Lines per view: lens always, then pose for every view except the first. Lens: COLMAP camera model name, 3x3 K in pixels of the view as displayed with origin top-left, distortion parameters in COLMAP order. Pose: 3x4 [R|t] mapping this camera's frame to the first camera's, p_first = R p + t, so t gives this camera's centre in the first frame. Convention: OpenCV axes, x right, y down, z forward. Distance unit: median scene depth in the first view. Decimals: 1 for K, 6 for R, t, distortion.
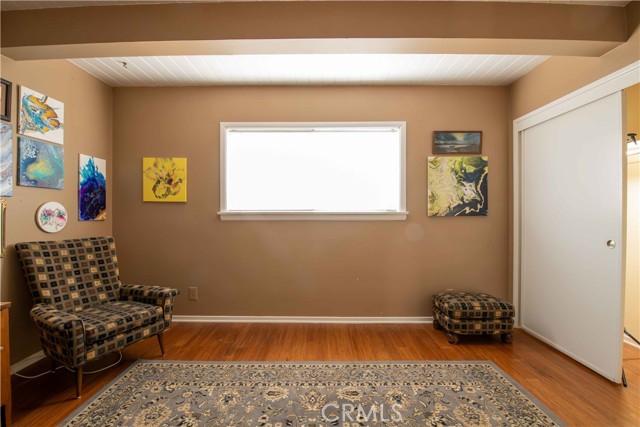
lens RADIAL K [[275.5, 0, 320.0], [0, 275.5, 213.5], [0, 0, 1]] dist [-0.011343, -0.000345]
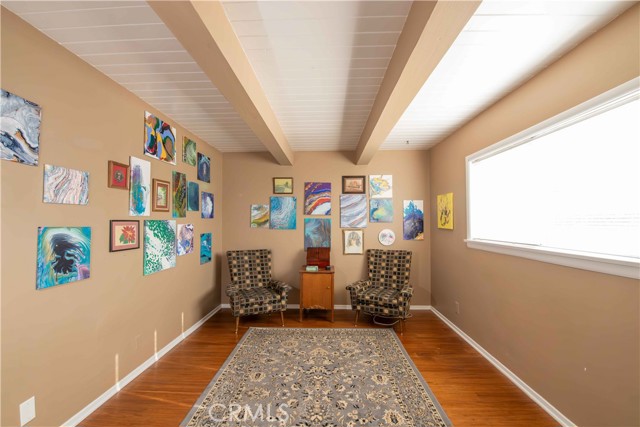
lens RADIAL K [[282.1, 0, 317.7], [0, 282.1, 217.6], [0, 0, 1]] dist [-0.002241, -0.000266]
pose [[-0.027383, -0.010938, -0.999565, 0.950736], [-0.005694, 0.999926, -0.010786, -0.095456], [0.999609, 0.005396, -0.027444, 0.552694]]
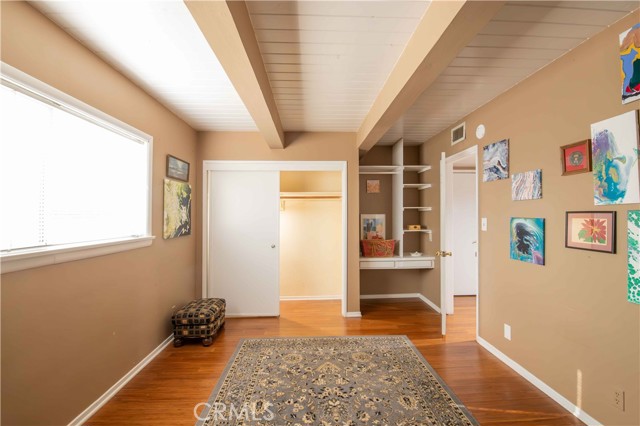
lens RADIAL K [[282.1, 0, 317.7], [0, 282.1, 217.1], [0, 0, 1]] dist [-0.002241, -0.000266]
pose [[-0.035344, -0.002795, 0.999371, -0.789852], [0.006837, 0.999972, 0.003038, -0.084826], [-0.999352, 0.006940, -0.035324, 0.608736]]
